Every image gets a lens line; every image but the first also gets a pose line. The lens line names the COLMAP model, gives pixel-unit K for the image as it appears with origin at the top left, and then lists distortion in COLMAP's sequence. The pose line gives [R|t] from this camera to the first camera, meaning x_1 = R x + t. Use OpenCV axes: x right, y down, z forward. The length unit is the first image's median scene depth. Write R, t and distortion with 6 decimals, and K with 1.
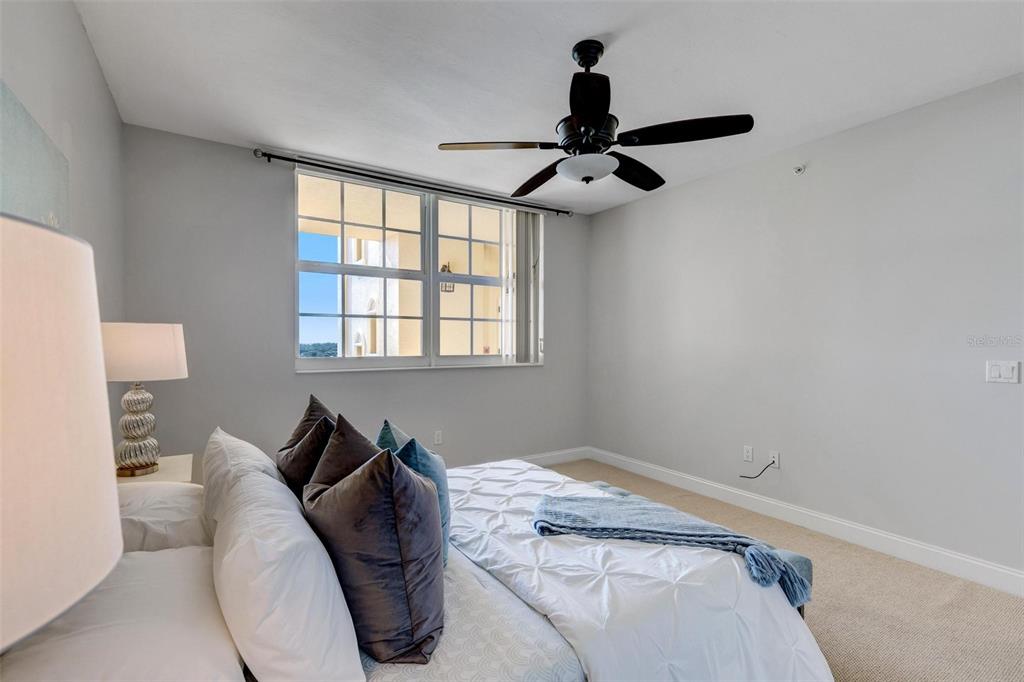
lens RADIAL K [[464.6, 0, 508.5], [0, 464.6, 340.5], [0, 0, 1]] dist [0.018553, -0.000659]
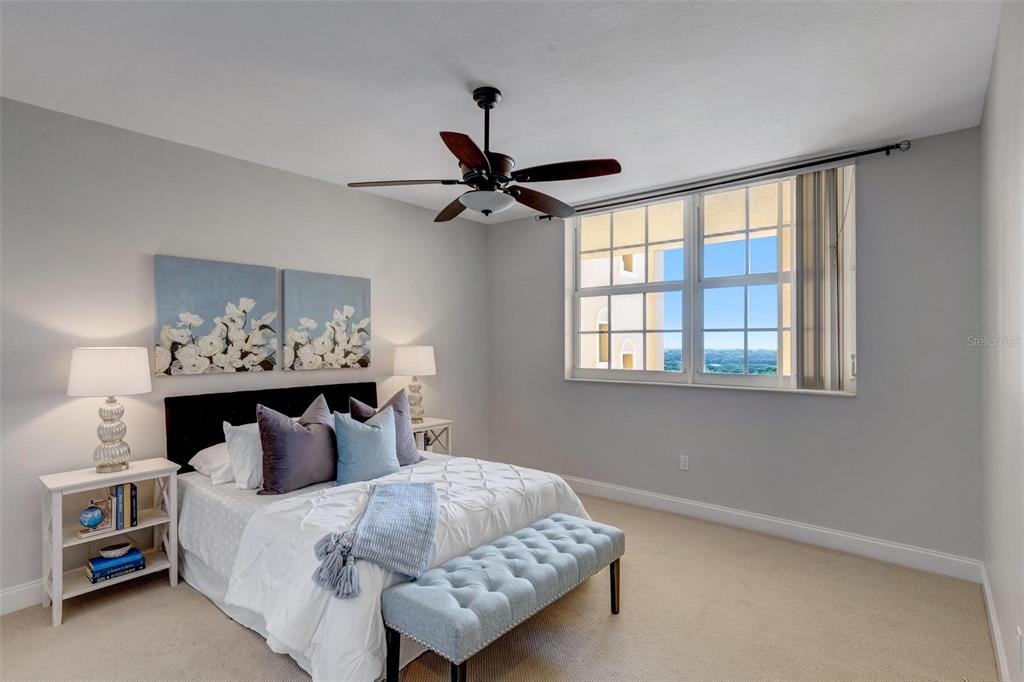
lens RADIAL K [[481.9, 0, 506.7], [0, 481.9, 341.8], [0, 0, 1]] dist [-0.003156, 0.000944]
pose [[0.319157, -0.017789, -0.947535, 0.615901], [-0.016126, 0.999577, -0.024197, 0.002455], [0.947565, 0.023002, 0.318735, 0.366611]]
